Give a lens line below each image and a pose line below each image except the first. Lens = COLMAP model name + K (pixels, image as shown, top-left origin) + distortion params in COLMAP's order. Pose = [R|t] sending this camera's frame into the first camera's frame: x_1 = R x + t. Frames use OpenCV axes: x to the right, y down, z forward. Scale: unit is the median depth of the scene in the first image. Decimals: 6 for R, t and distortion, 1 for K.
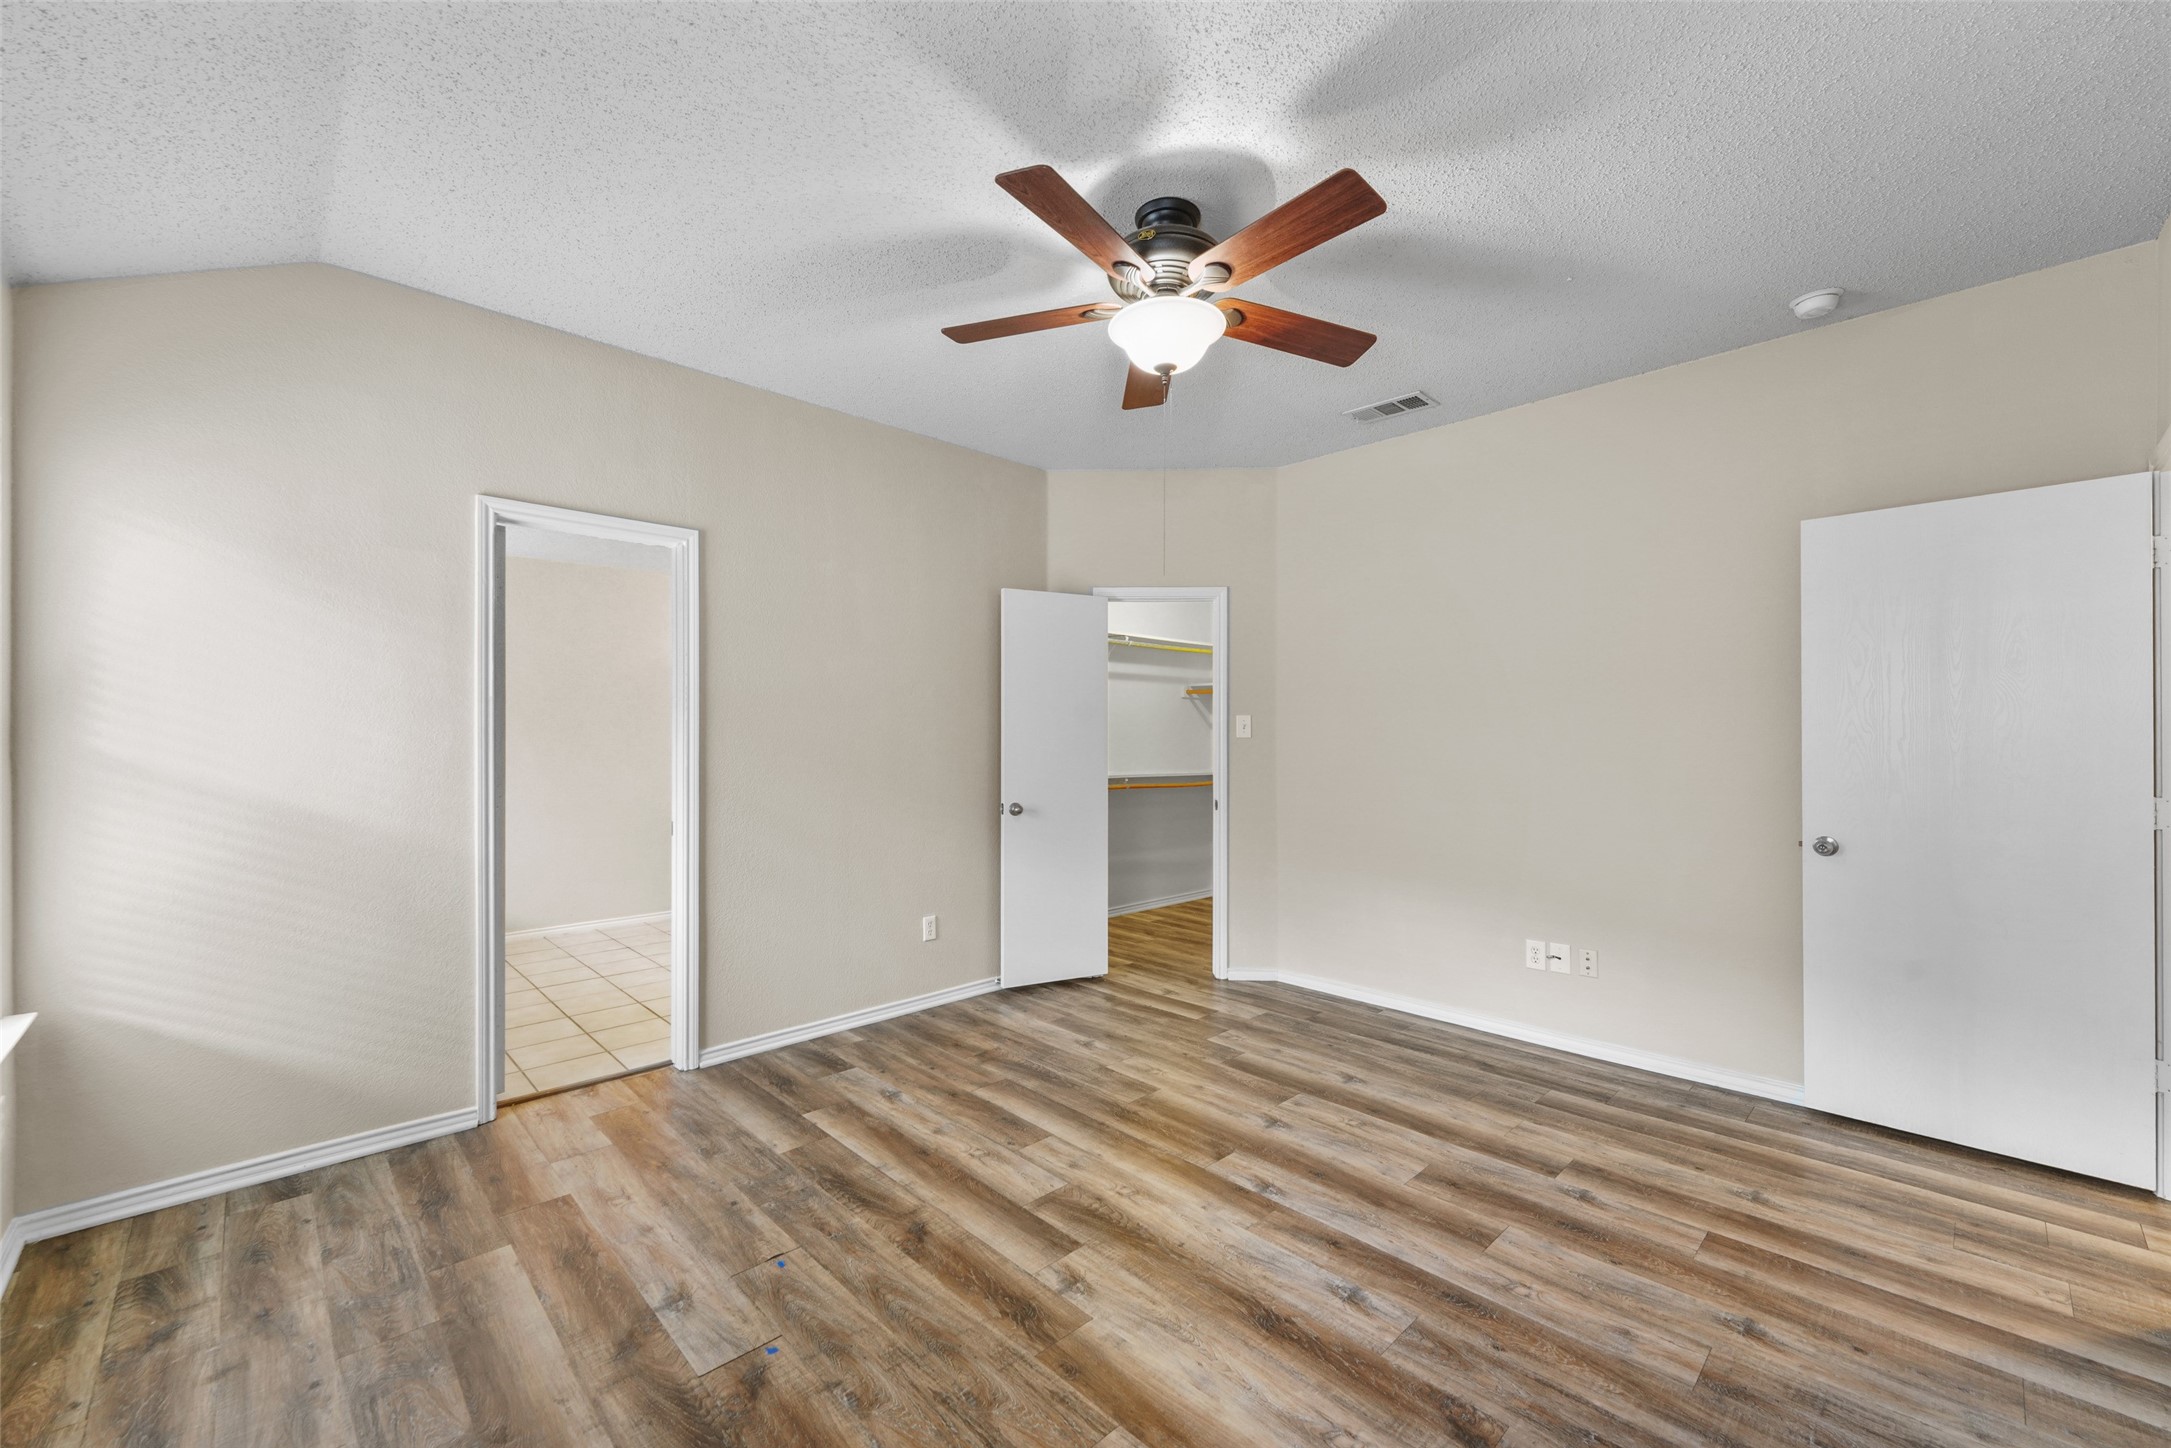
lens RADIAL K [[863.6, 0, 1068.2], [0, 863.6, 725.5], [0, 0, 1]] dist [0.014492, -0.003991]
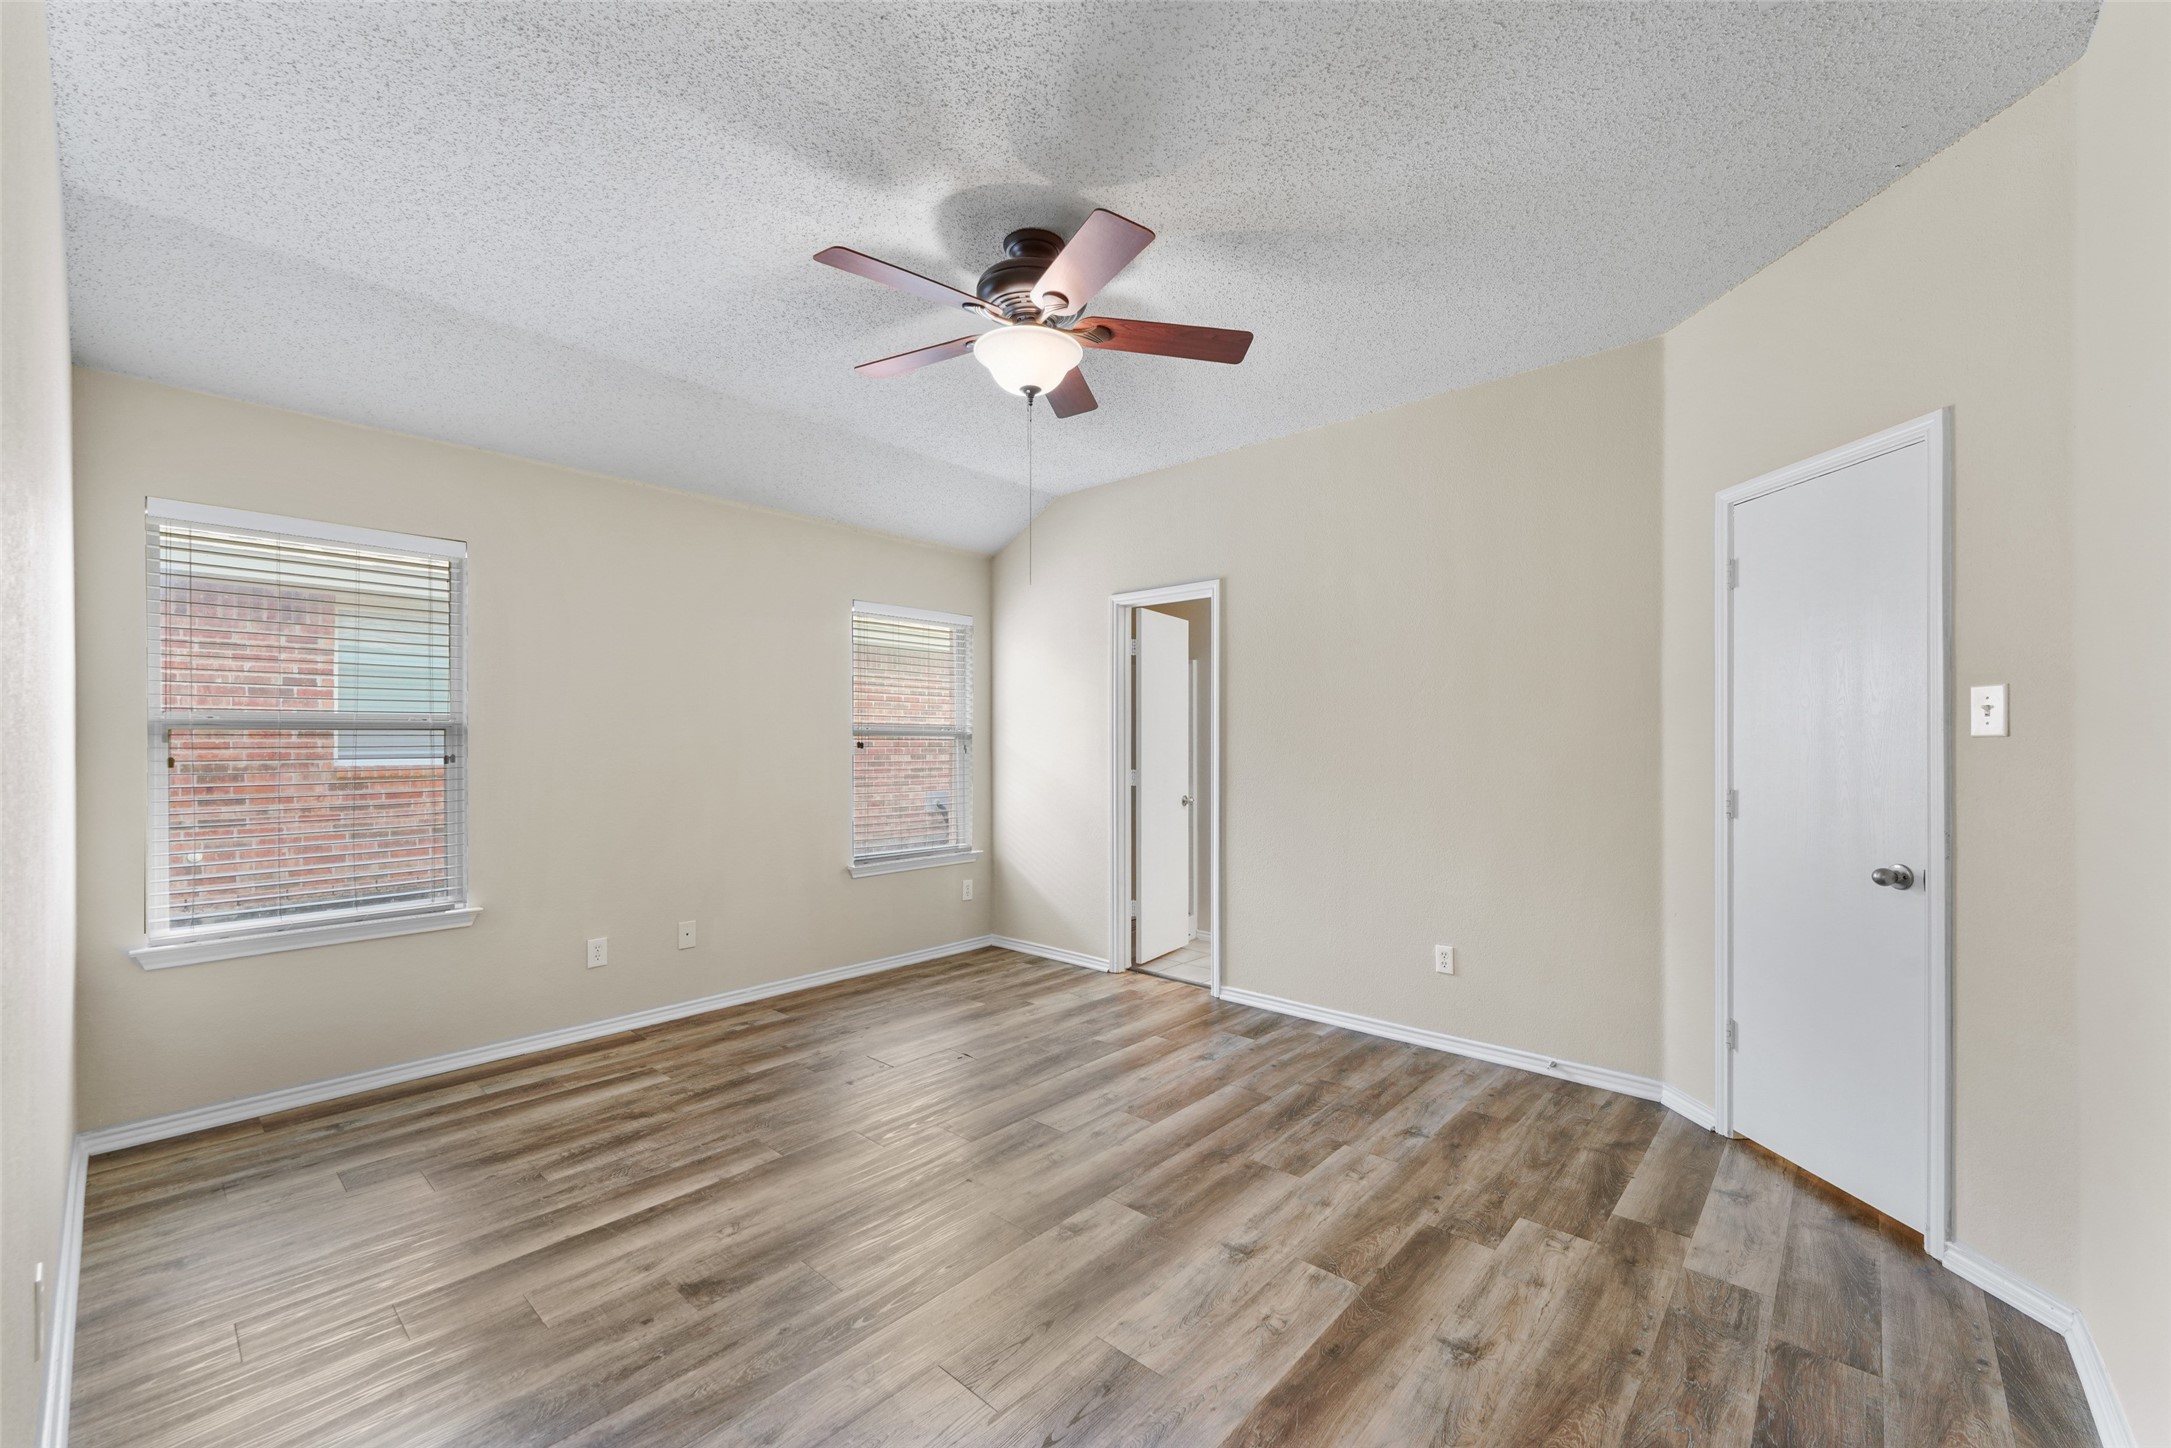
lens RADIAL K [[863.6, 0, 1068.6], [0, 863.6, 743.1], [0, 0, 1]] dist [0.014492, -0.003991]
pose [[0.072452, -0.003549, -0.997366, 0.878945], [0.009929, 0.999947, -0.002837, 0.020351], [0.997322, -0.009697, 0.072483, 0.725589]]
